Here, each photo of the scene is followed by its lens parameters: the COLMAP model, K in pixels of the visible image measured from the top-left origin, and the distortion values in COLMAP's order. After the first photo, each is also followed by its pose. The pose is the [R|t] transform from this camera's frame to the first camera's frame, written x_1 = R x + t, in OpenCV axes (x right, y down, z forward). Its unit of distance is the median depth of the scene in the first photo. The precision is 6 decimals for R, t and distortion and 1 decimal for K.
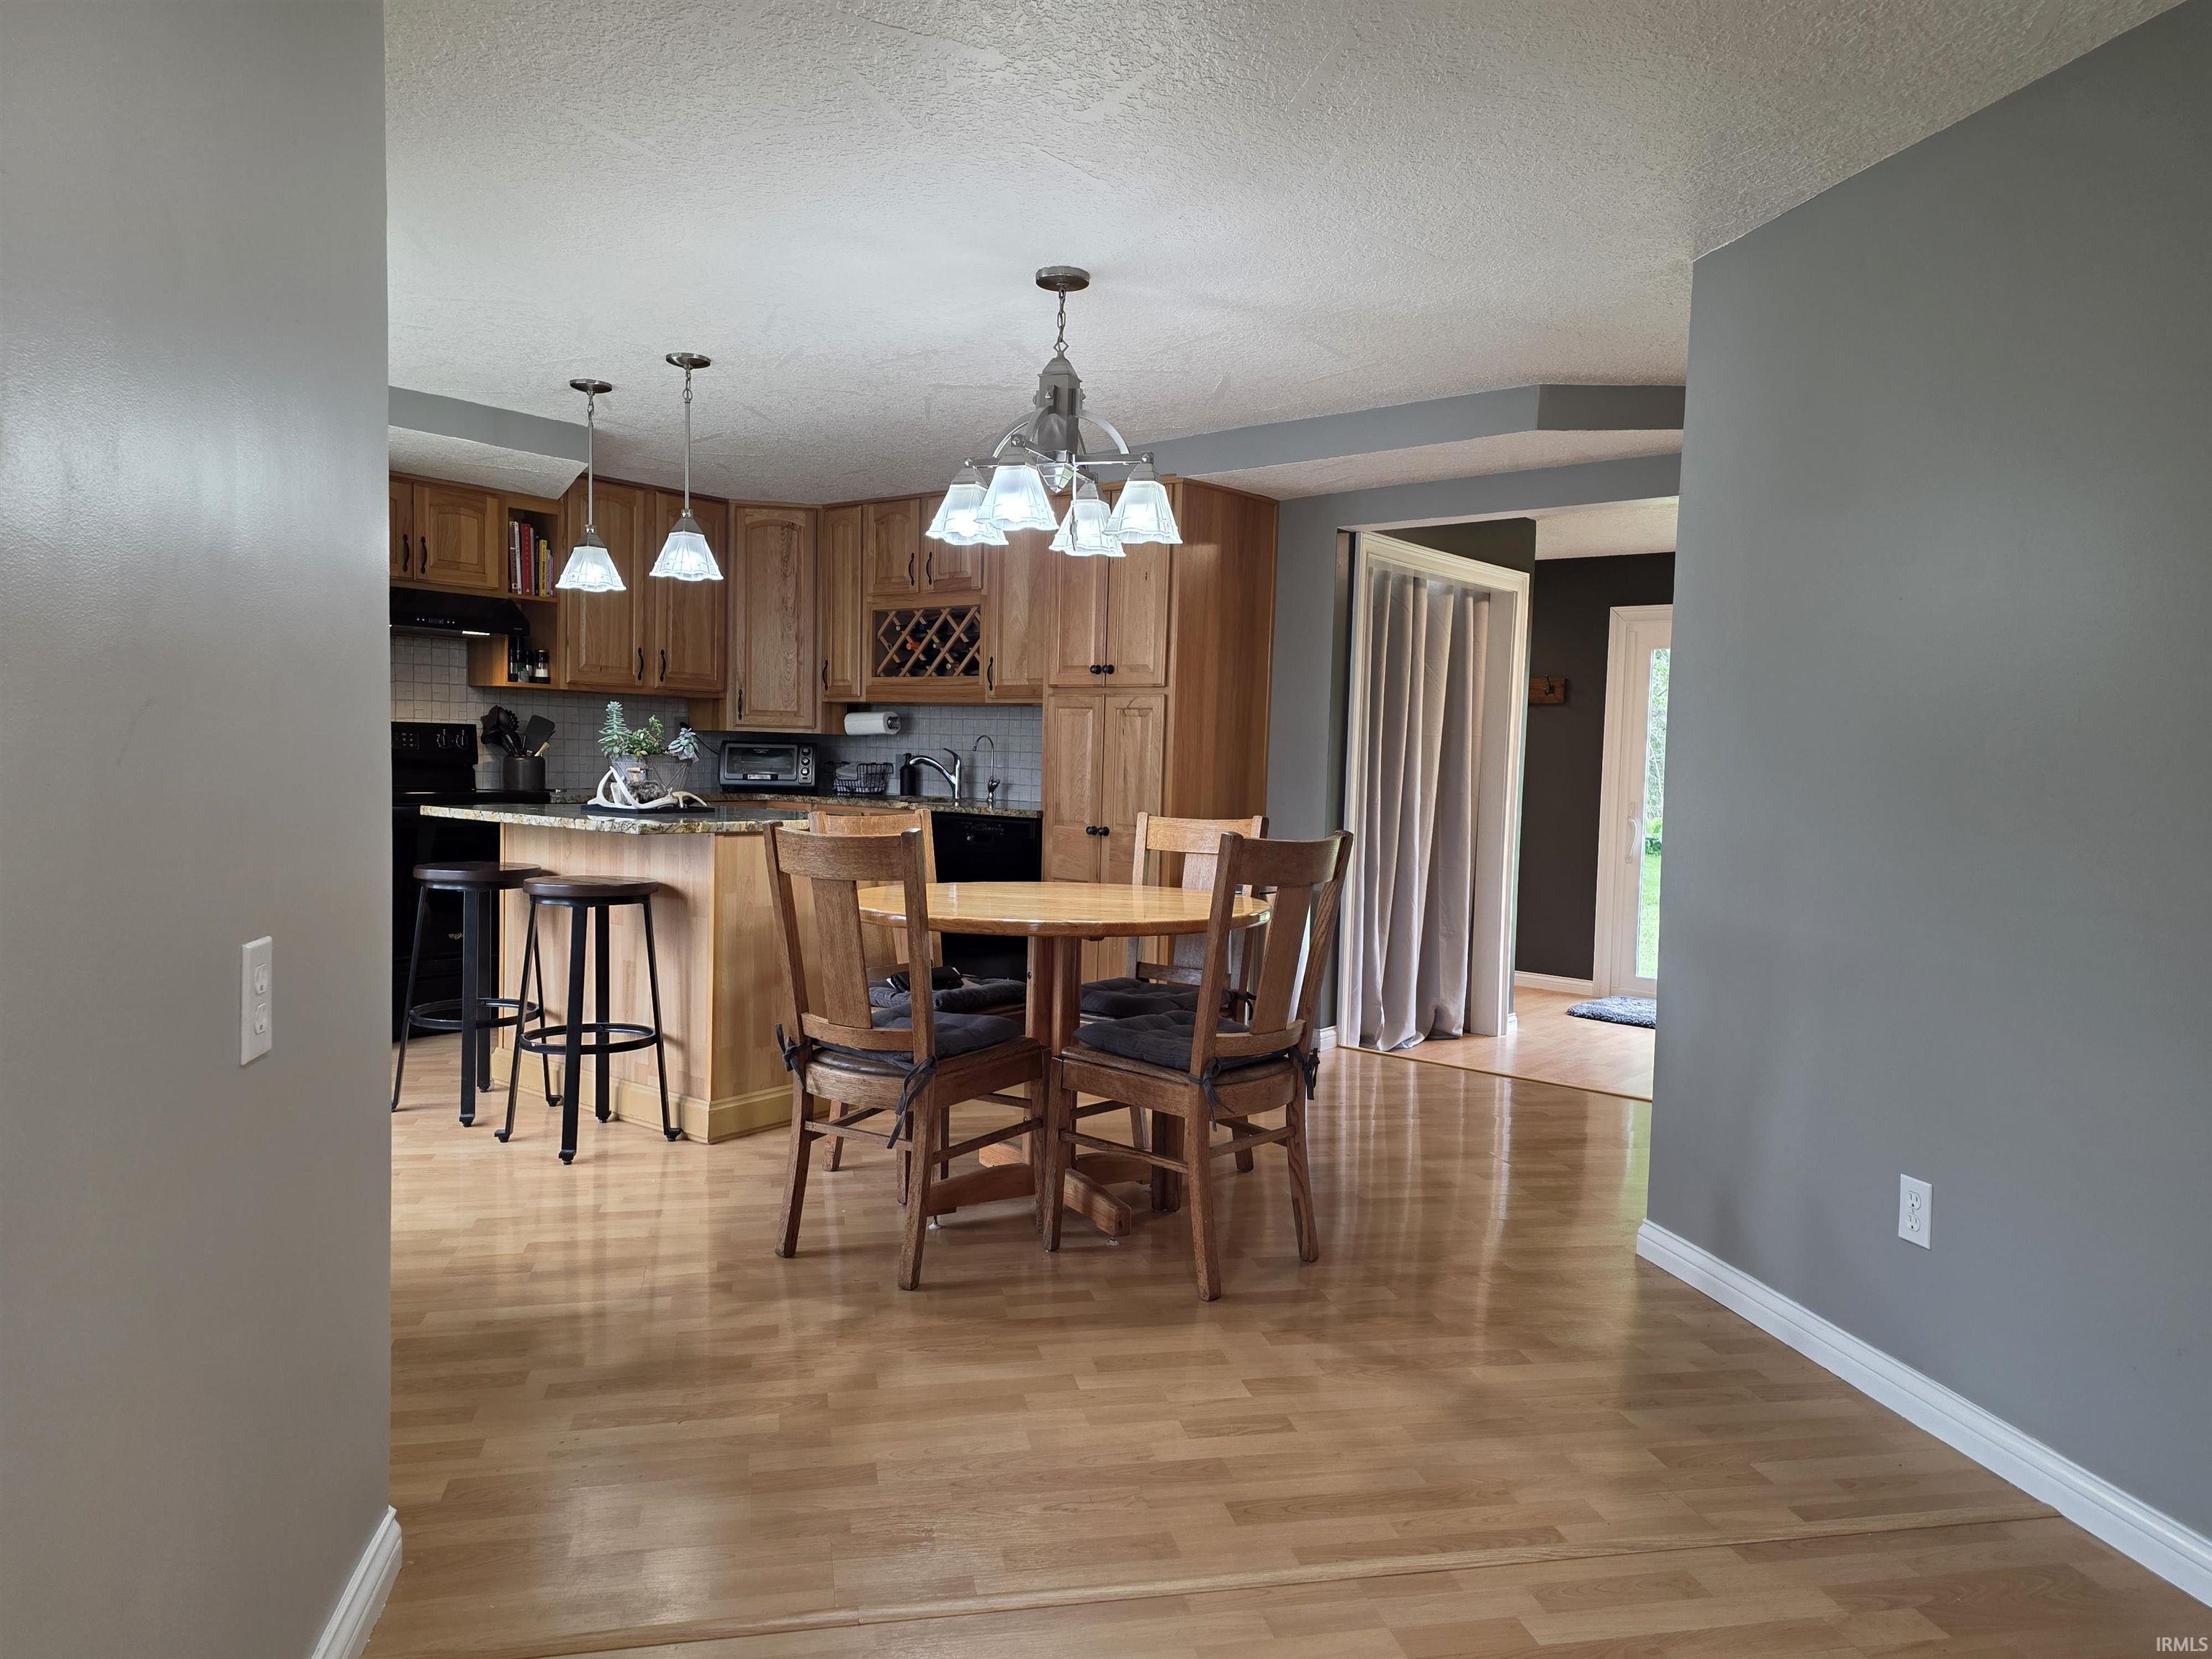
lens RADIAL K [[1471.9, 0, 1104.6], [0, 1471.9, 850.4], [0, 0, 1]] dist [0.087201, -0.039959]
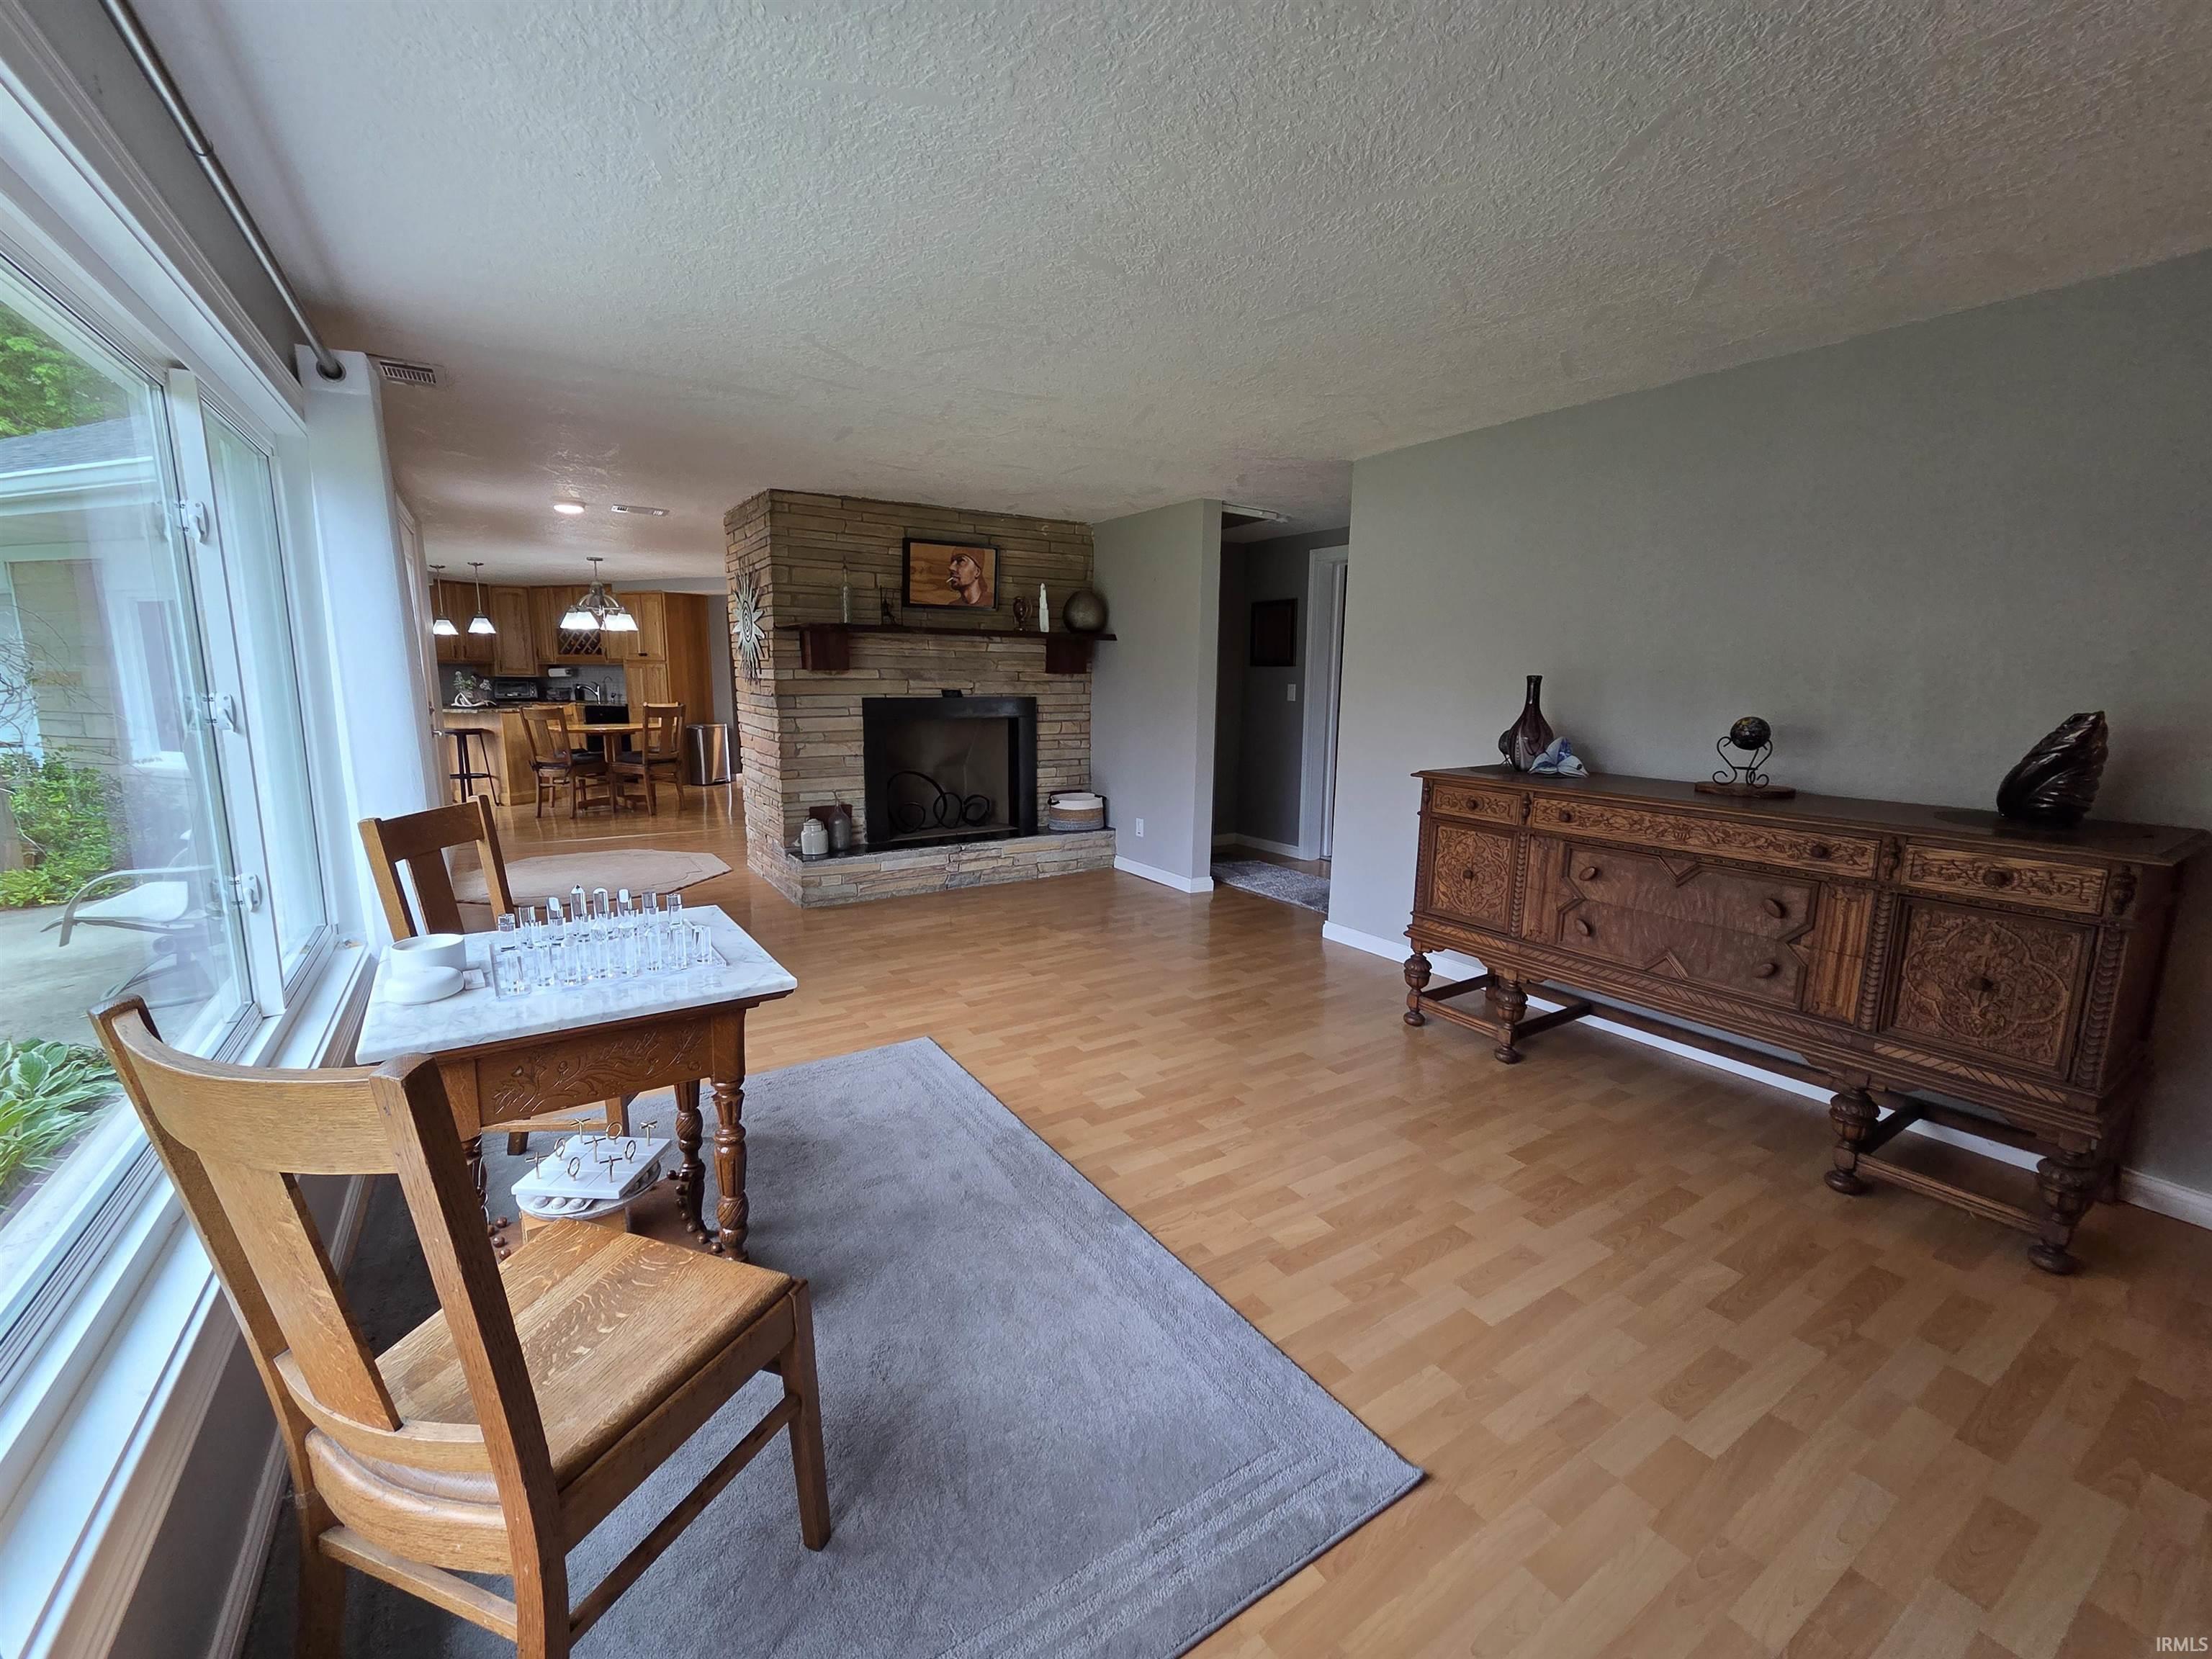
lens RADIAL K [[913.7, 0, 1096.7], [0, 913.7, 825.2], [0, 0, 1]] dist [-0.002083, 0.002651]
pose [[0.941683, -0.074834, 0.328074, 0.207500], [0.040265, 0.993012, 0.110931, 0.045006], [-0.334083, -0.091252, 0.938116, -0.955021]]
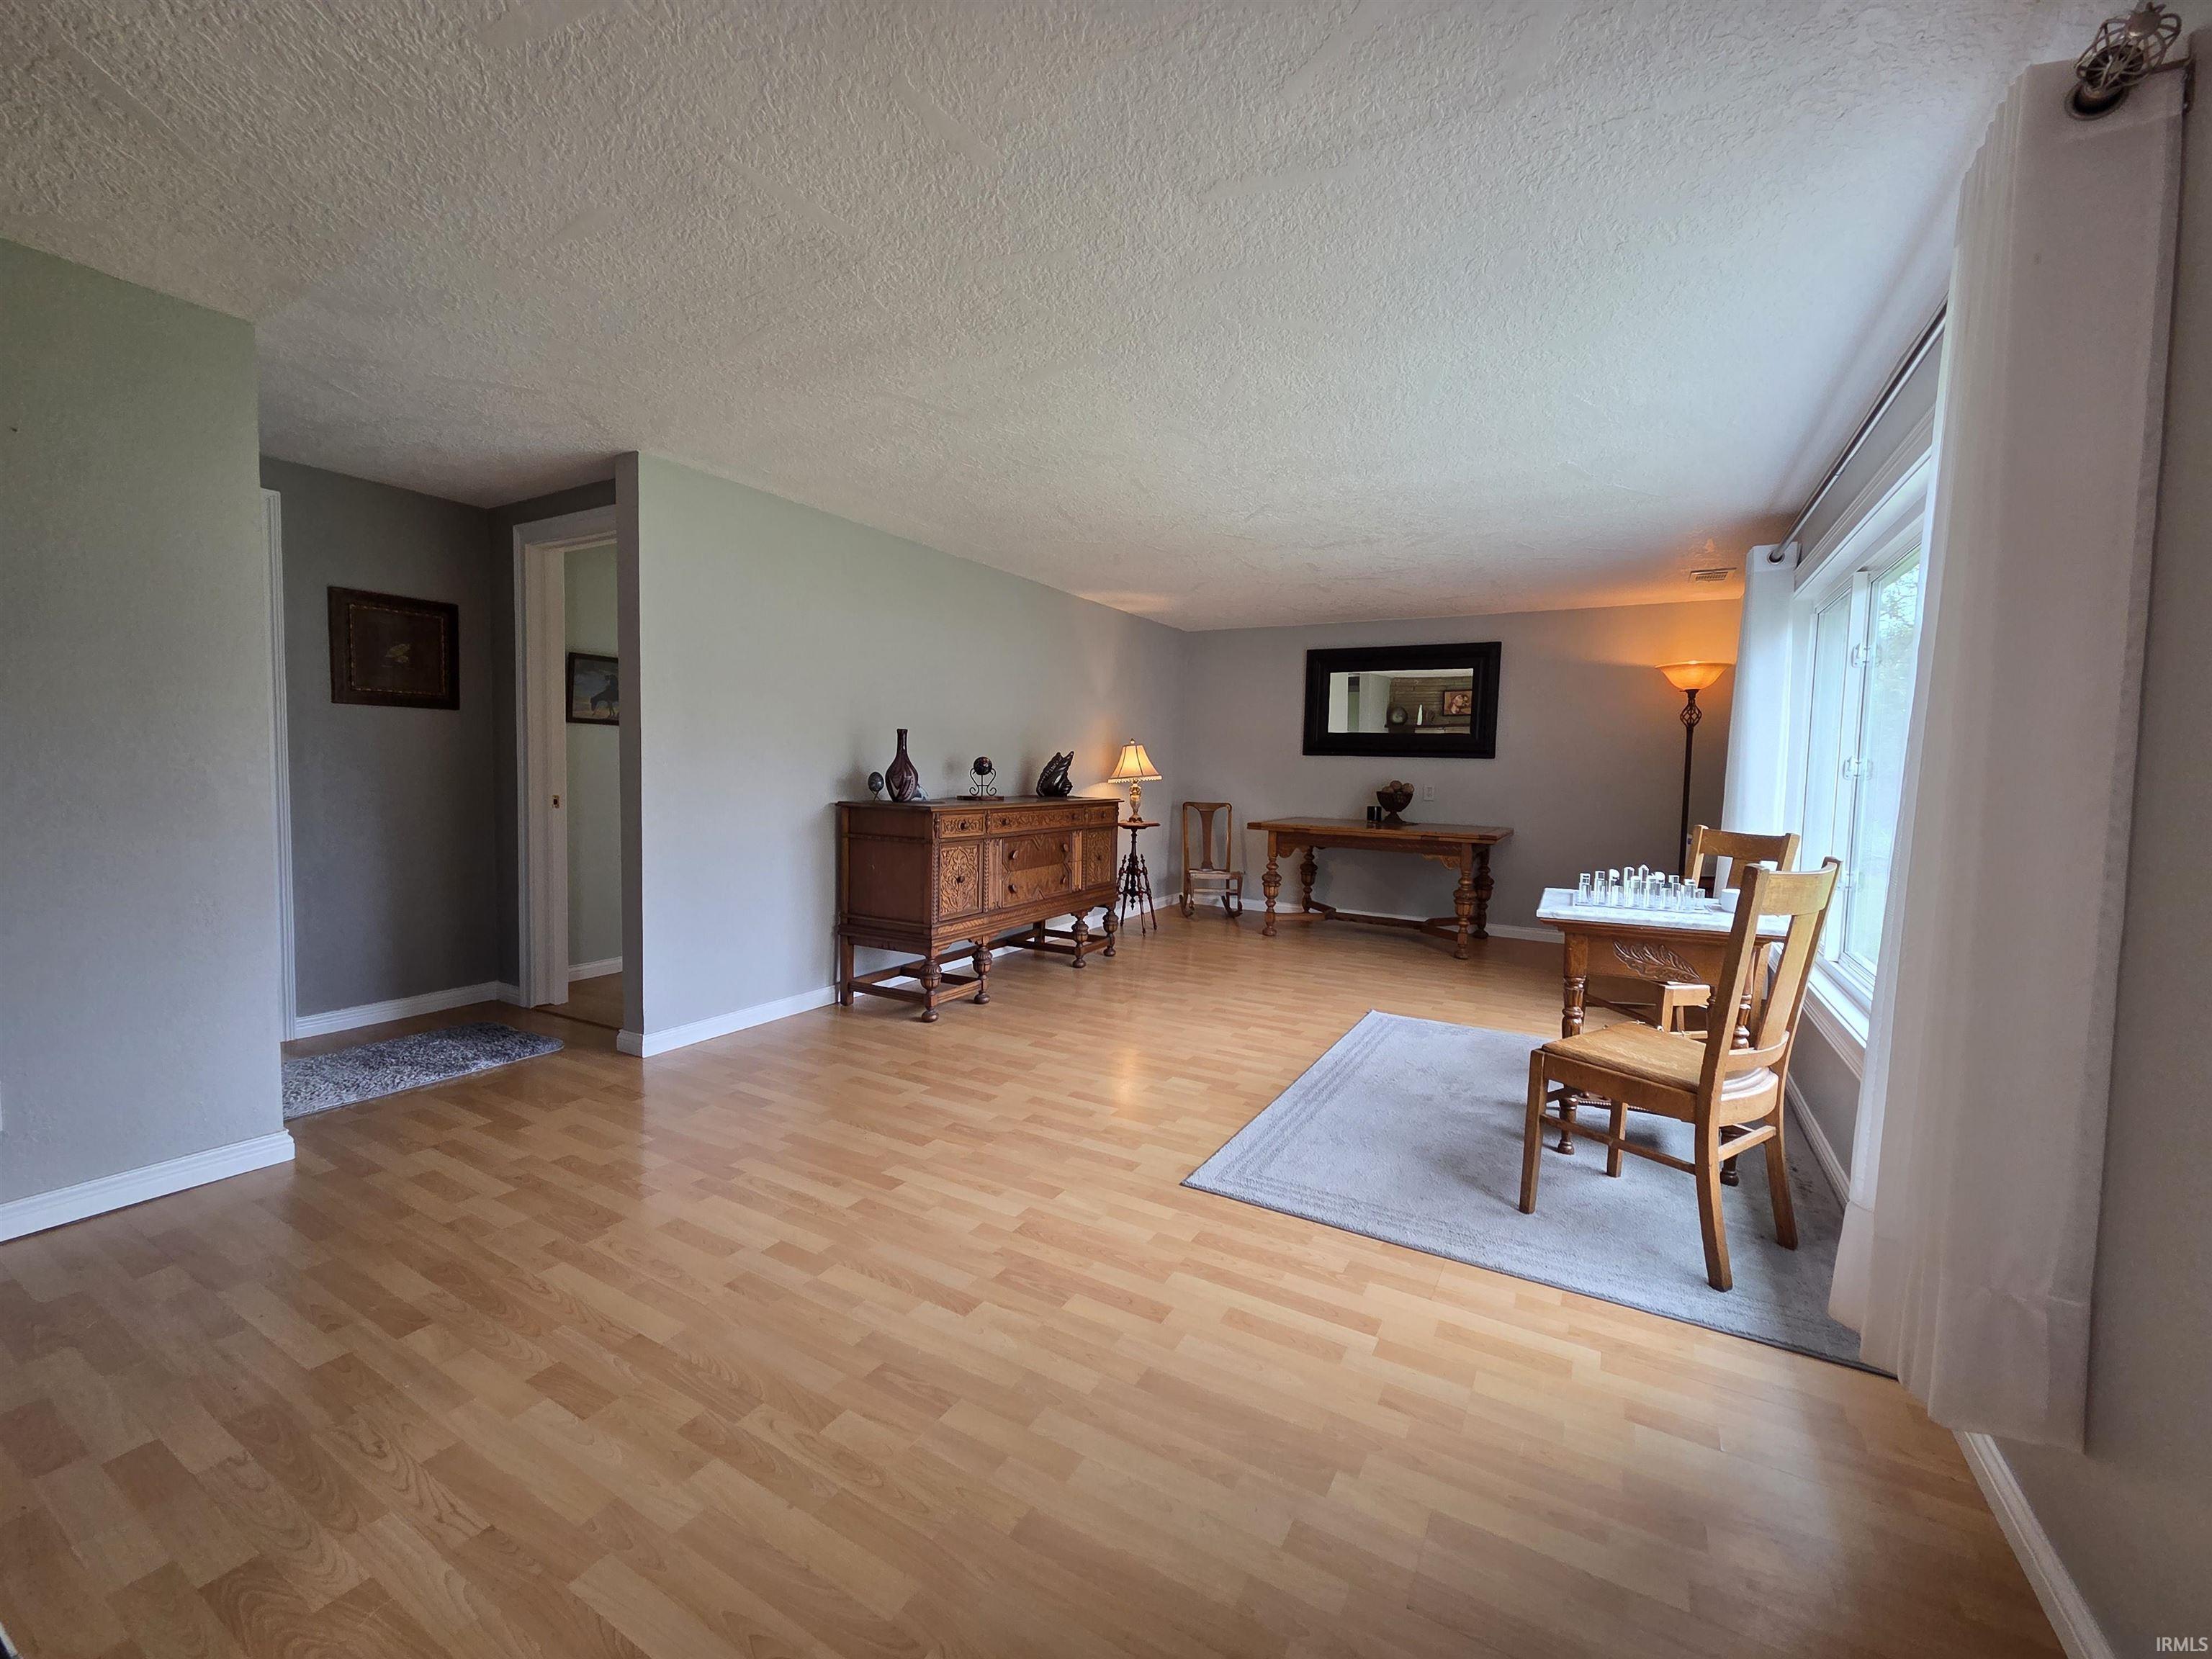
lens RADIAL K [[913.7, 0, 1090.3], [0, 913.7, 827.1], [0, 0, 1]] dist [-0.002083, 0.002651]
pose [[-0.729576, -0.092417, 0.677626, 0.044204], [0.001339, 0.990633, 0.136547, 0.006692], [-0.683898, 0.100529, -0.722618, -0.113501]]
